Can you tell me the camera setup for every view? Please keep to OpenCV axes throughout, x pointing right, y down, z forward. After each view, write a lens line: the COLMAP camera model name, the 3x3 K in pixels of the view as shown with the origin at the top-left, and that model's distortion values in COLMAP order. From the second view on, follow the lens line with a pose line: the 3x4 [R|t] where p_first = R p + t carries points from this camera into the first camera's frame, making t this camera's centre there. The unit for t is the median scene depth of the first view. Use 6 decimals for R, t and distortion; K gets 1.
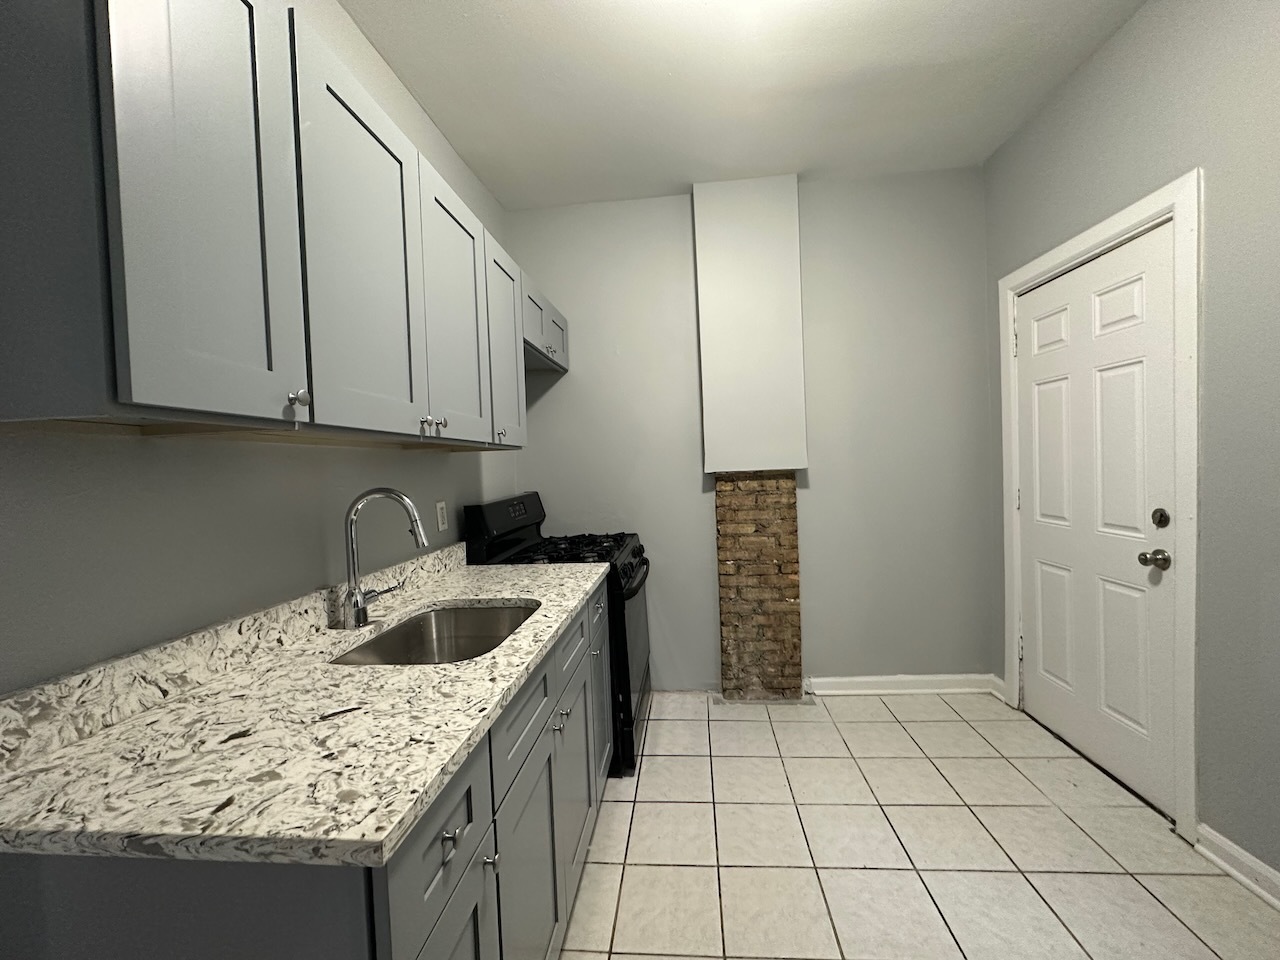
lens RADIAL K [[511.2, 0, 638.0], [0, 511.2, 475.5], [0, 0, 1]] dist [-0.003066, 0.000377]
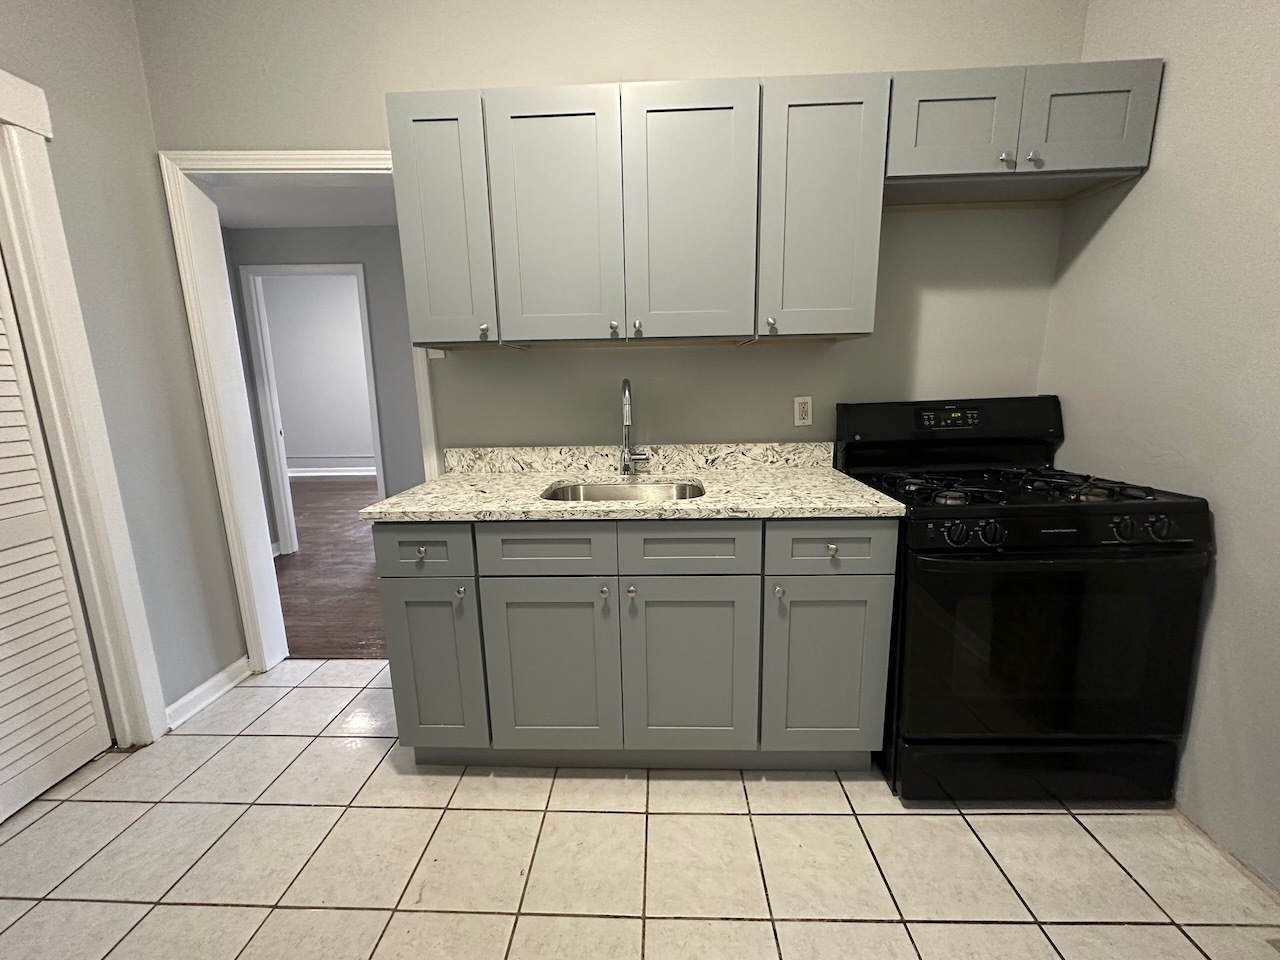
lens RADIAL K [[511.2, 0, 639.0], [0, 511.2, 472.5], [0, 0, 1]] dist [-0.003066, 0.000377]
pose [[0.066434, 0.214148, -0.974540, 0.986858], [-0.002471, 0.976730, 0.214461, -0.026683], [0.997788, -0.011839, 0.065417, 1.050231]]
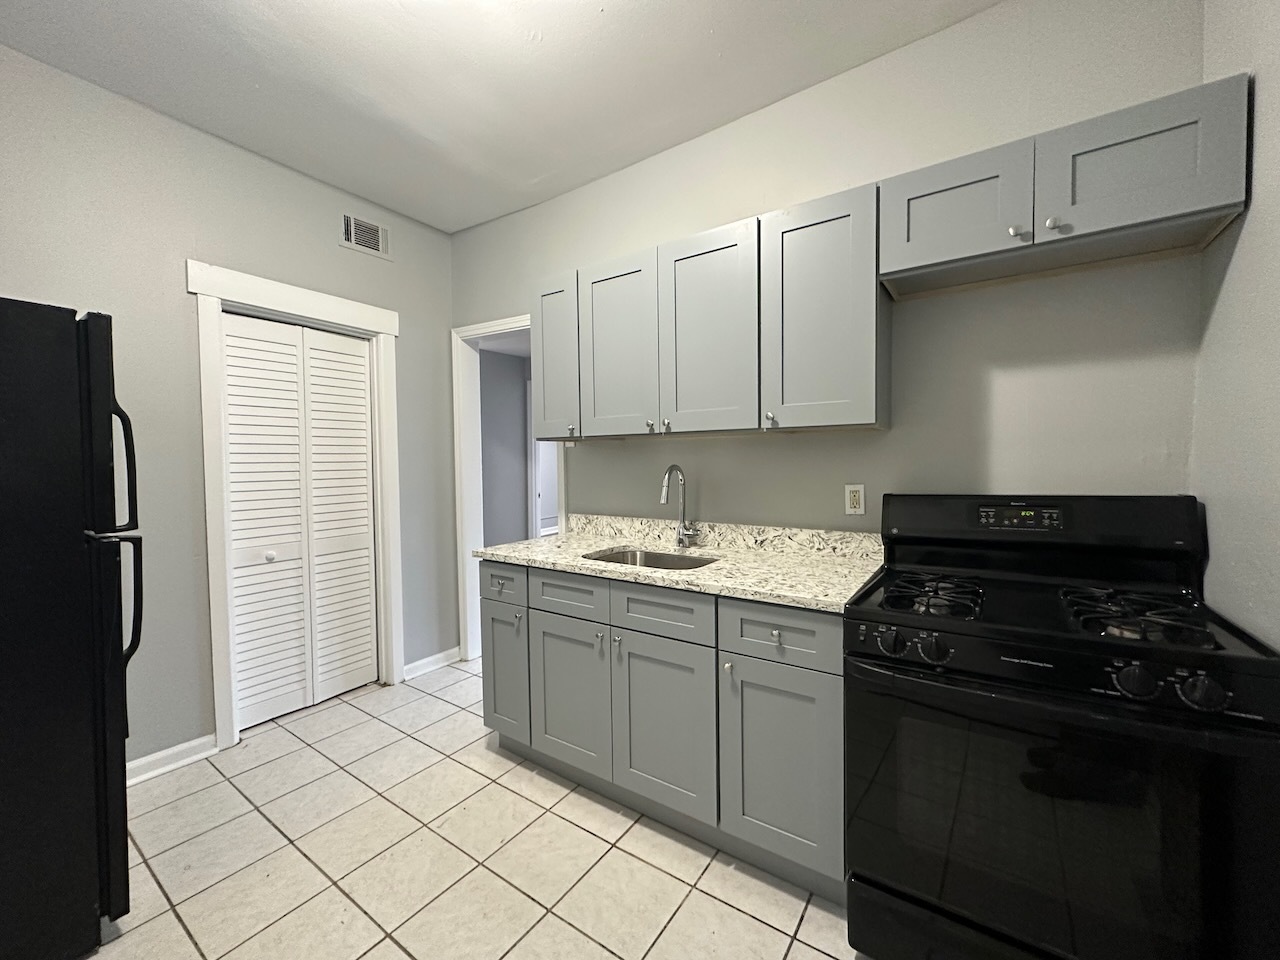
lens RADIAL K [[511.2, 0, 636.1], [0, 511.2, 468.6], [0, 0, 1]] dist [-0.003066, 0.000377]
pose [[-0.478872, 0.063586, -0.875579, 1.093204], [0.015044, 0.997821, 0.064236, -0.077739], [0.877756, 0.017589, -0.478786, 1.864371]]
